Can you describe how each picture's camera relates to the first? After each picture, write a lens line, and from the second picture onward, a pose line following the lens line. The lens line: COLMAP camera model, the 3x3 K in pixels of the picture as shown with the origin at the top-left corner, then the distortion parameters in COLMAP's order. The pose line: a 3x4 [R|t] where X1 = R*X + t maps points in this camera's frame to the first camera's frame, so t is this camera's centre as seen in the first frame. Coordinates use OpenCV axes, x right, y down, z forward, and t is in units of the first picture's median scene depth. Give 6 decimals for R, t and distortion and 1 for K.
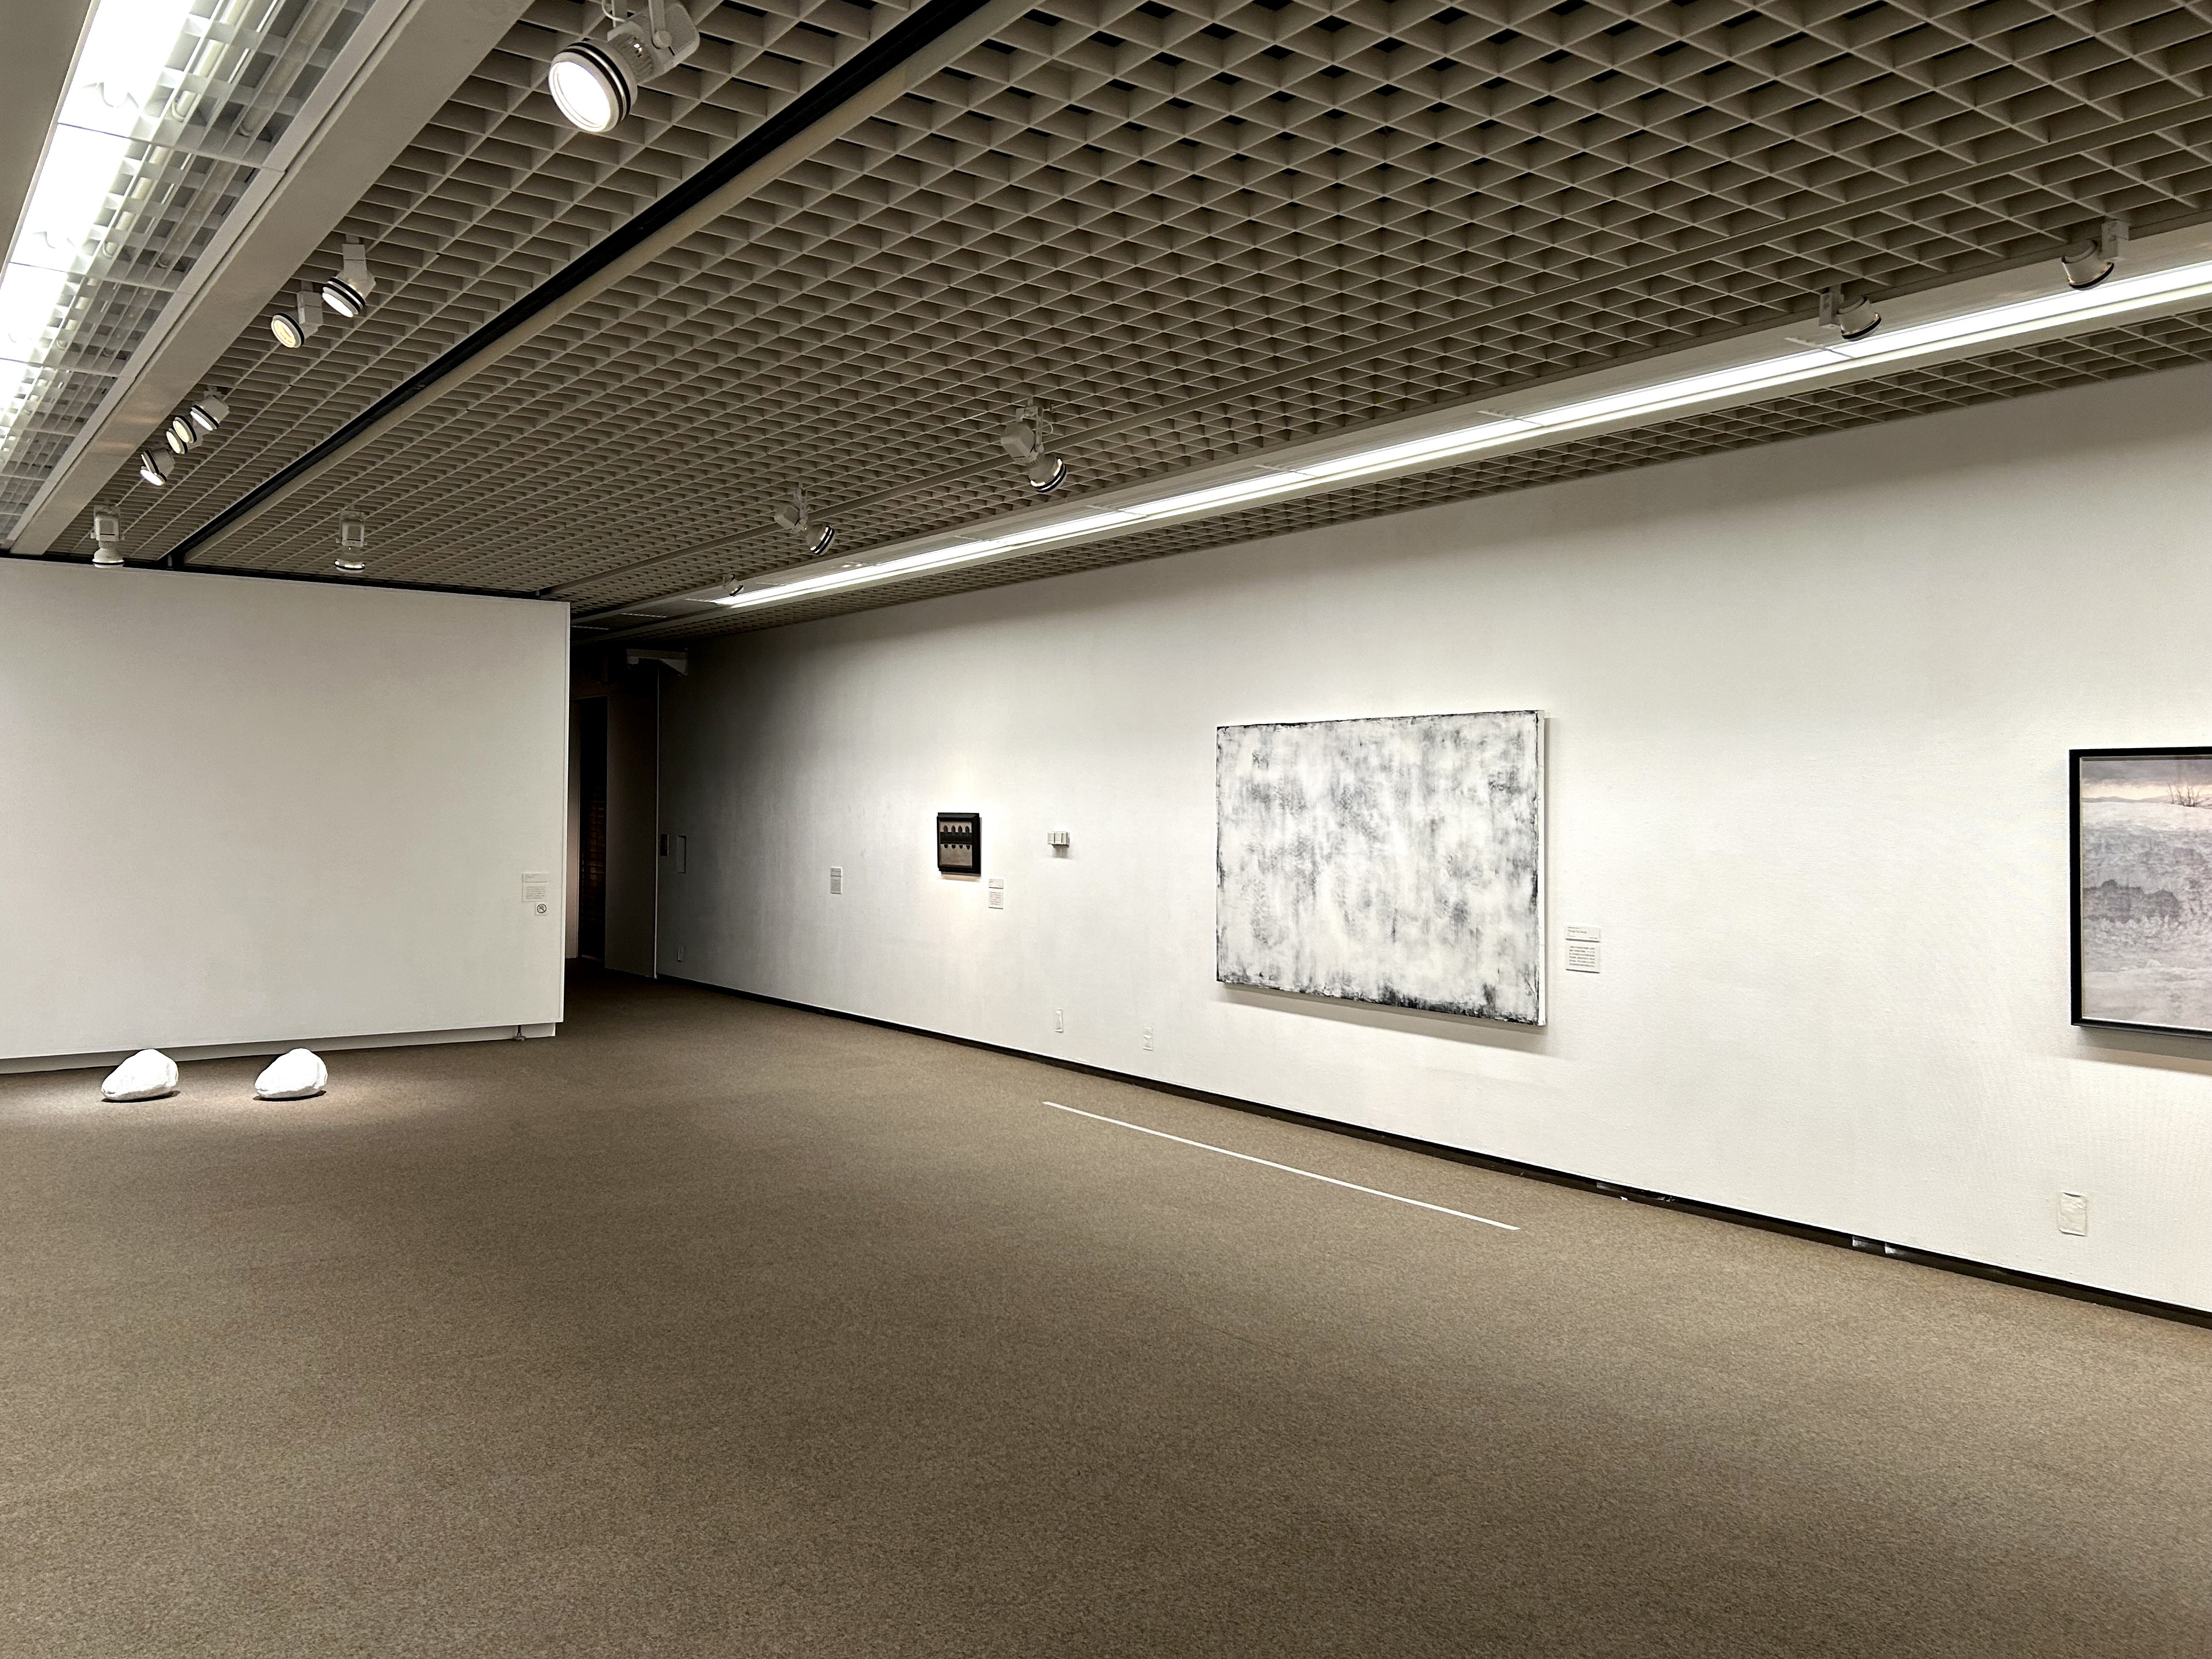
lens RADIAL K [[1660.9, 0, 1106.0], [0, 1660.9, 829.5], [0, 0, 1]] dist [0.008812, 0.005079]
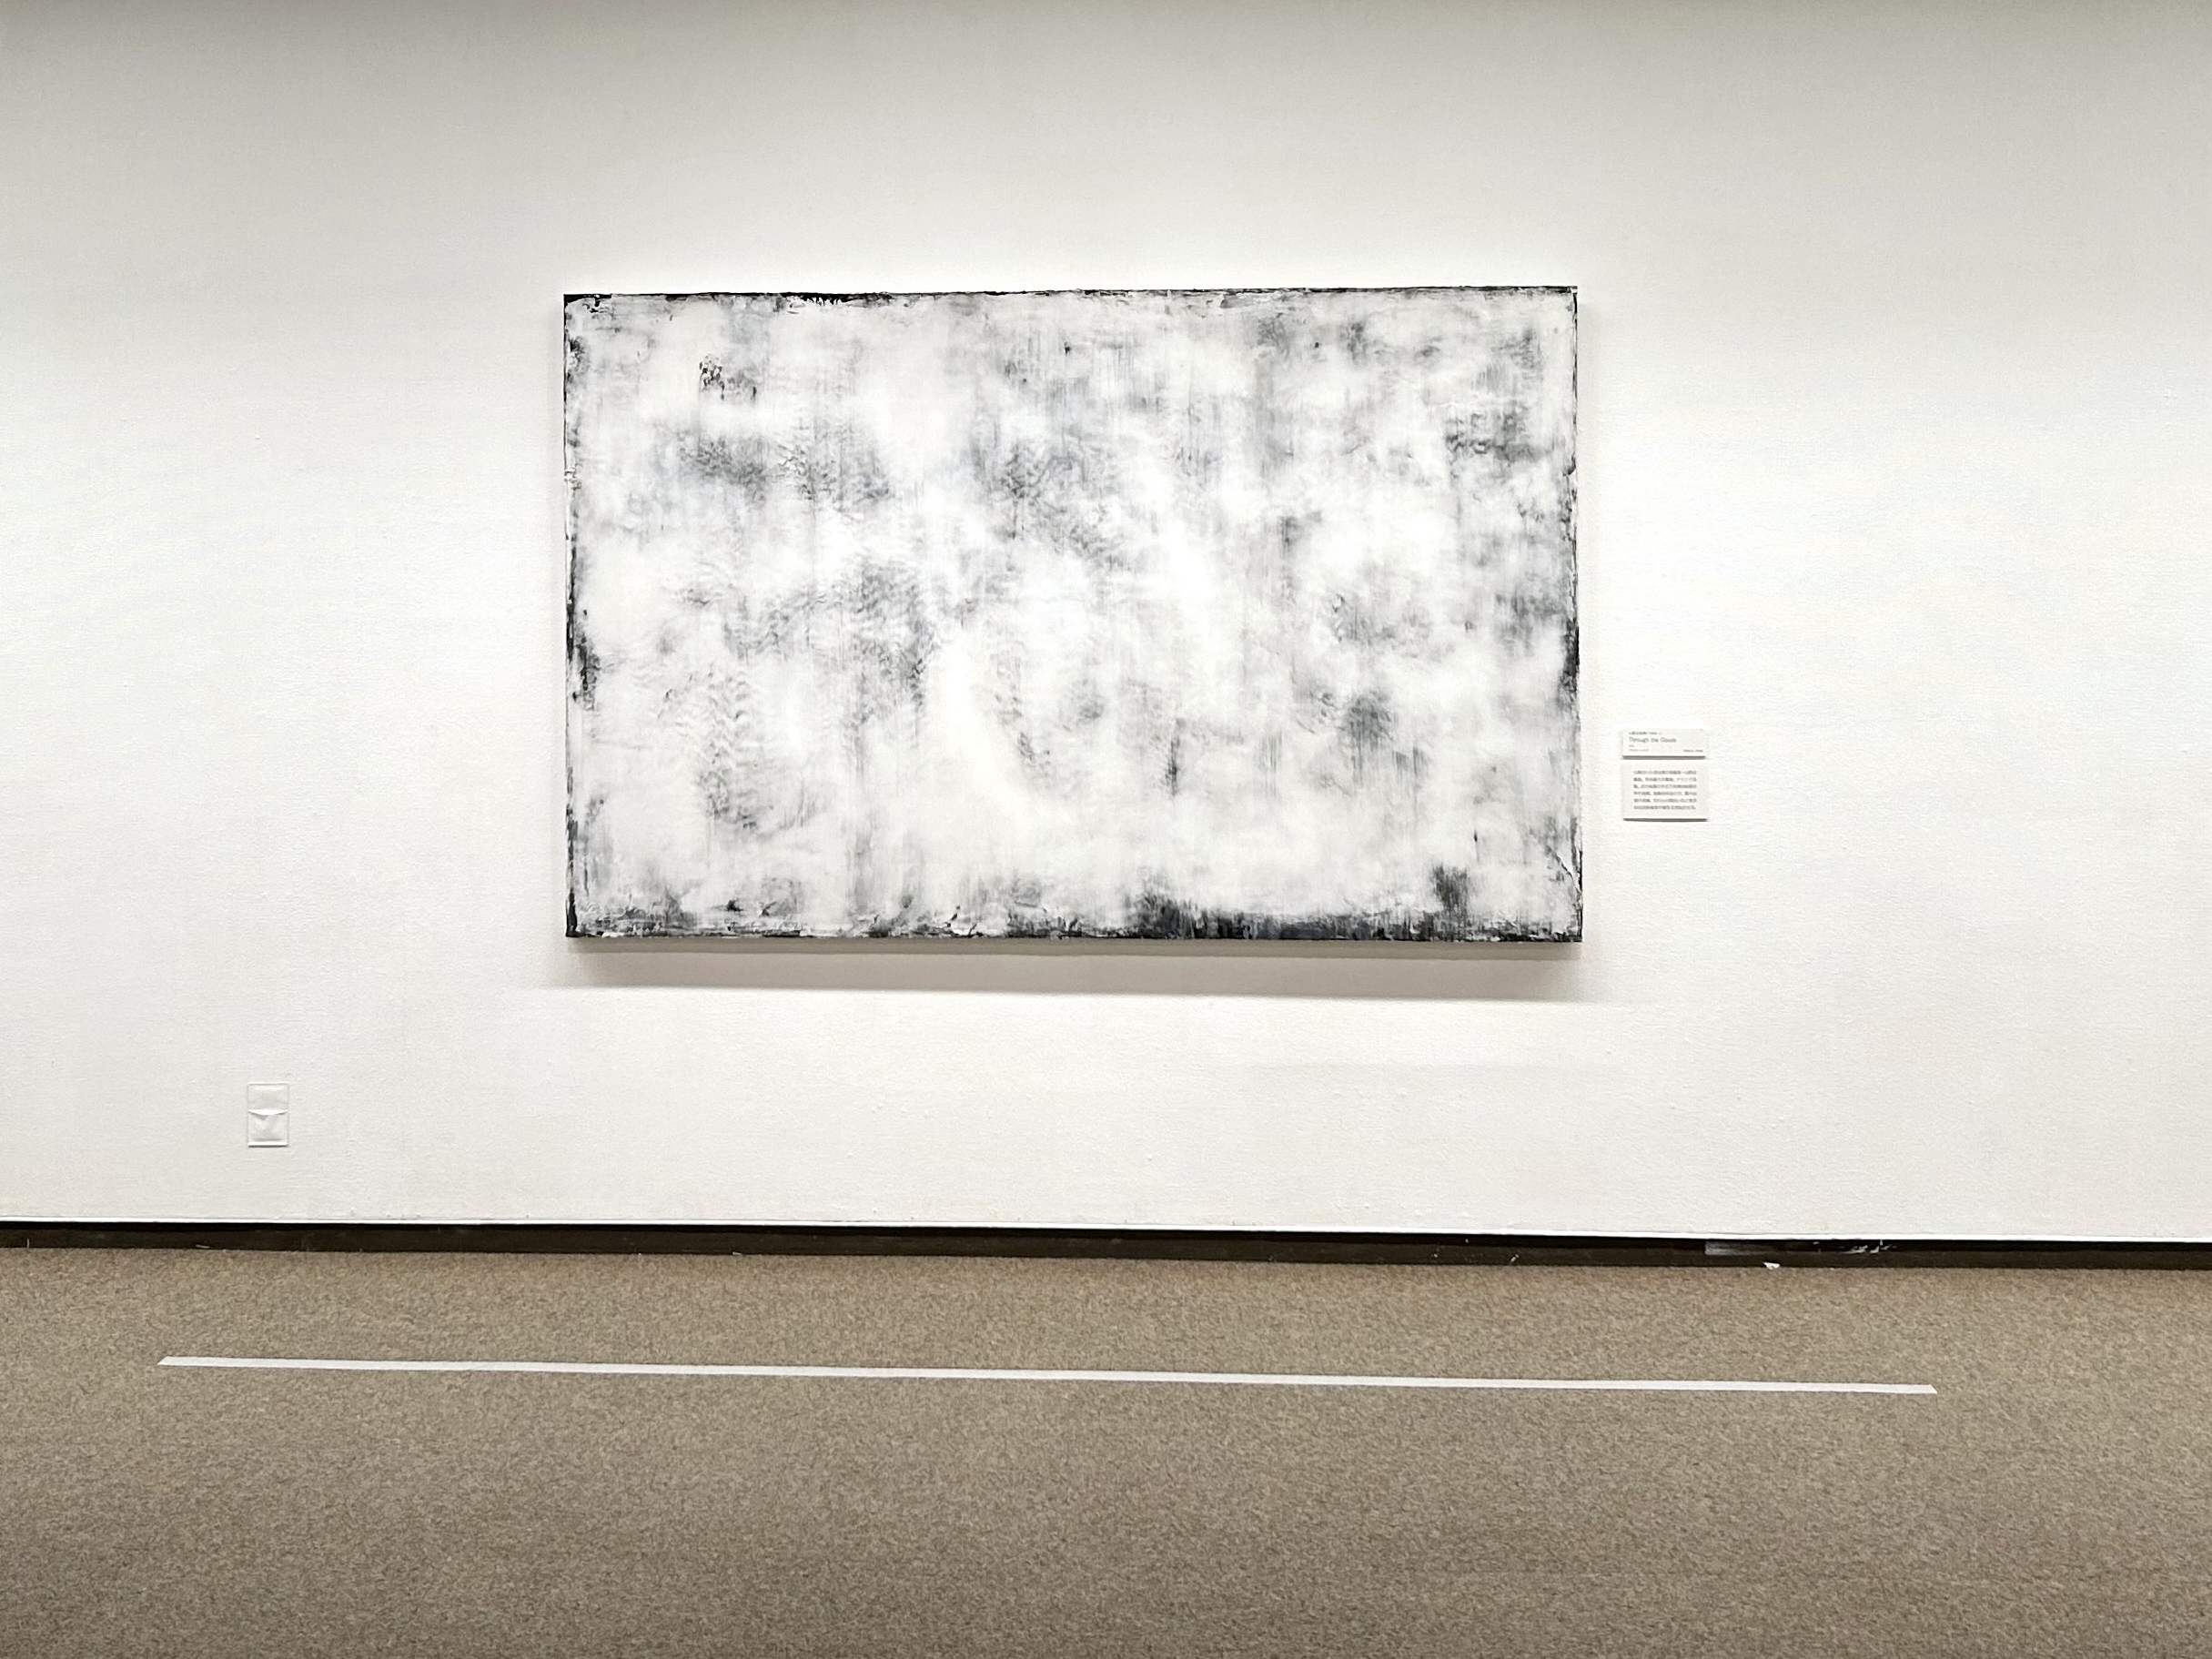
lens RADIAL K [[1661.1, 0, 1106.0], [0, 1661.1, 829.5], [0, 0, 1]] dist [0.008812, 0.005079]
pose [[0.622548, 0.008881, 0.782532, -0.186948], [0.013146, 0.999676, -0.021803, 0.087455], [-0.782472, 0.023860, 0.622229, 0.748053]]
